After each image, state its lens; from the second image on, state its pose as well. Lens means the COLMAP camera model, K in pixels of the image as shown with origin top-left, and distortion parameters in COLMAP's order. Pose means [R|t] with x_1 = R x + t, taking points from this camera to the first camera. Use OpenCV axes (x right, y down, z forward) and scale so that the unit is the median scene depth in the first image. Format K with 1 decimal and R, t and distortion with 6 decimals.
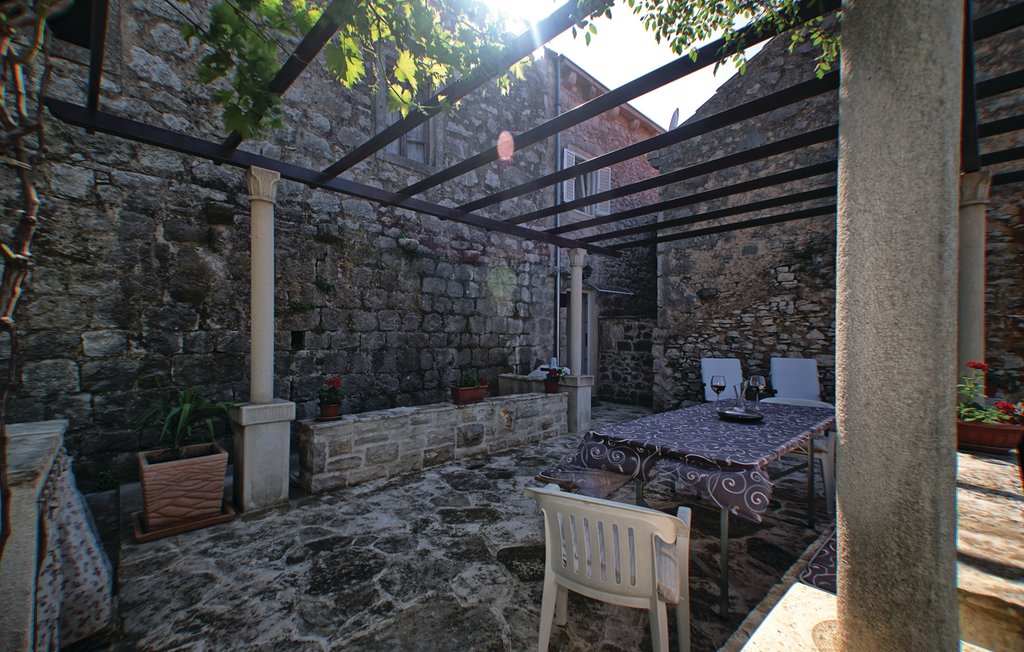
lens RADIAL K [[438.4, 0, 510.7], [0, 438.4, 338.5], [0, 0, 1]] dist [0.021695, -0.000312]
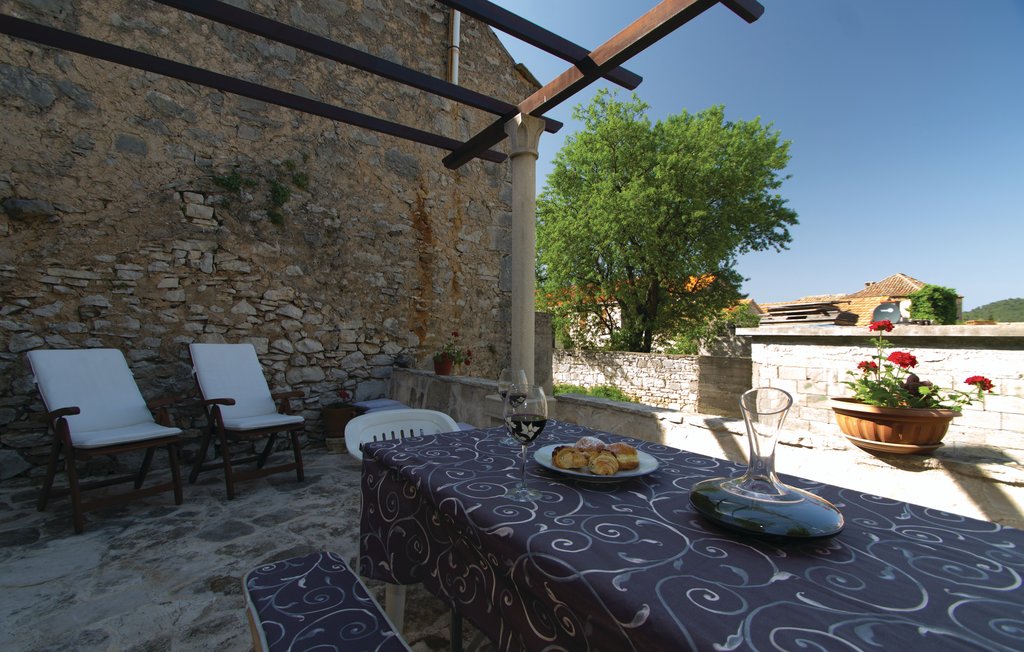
lens RADIAL K [[456.9, 0, 499.9], [0, 456.9, 341.1], [0, 0, 1]] dist [-0.002004, -0.000569]
pose [[0.182758, -0.017799, 0.982997, 0.127216], [-0.007724, 0.999779, 0.019539, 0.039714], [-0.983128, -0.011164, 0.182580, 0.786844]]
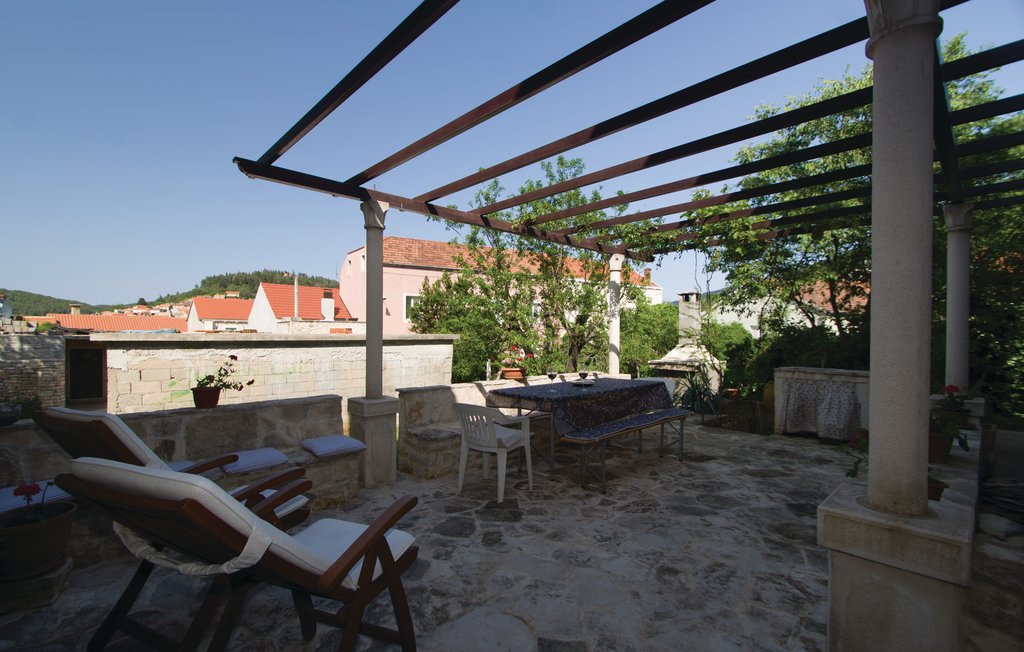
lens RADIAL K [[456.9, 0, 499.9], [0, 456.9, 341.1], [0, 0, 1]] dist [-0.002004, -0.000569]
pose [[-0.999571, -0.014172, 0.025636, 0.570550], [-0.013724, 0.999751, 0.017576, -0.013560], [-0.025878, 0.017216, -0.999517, 1.993681]]
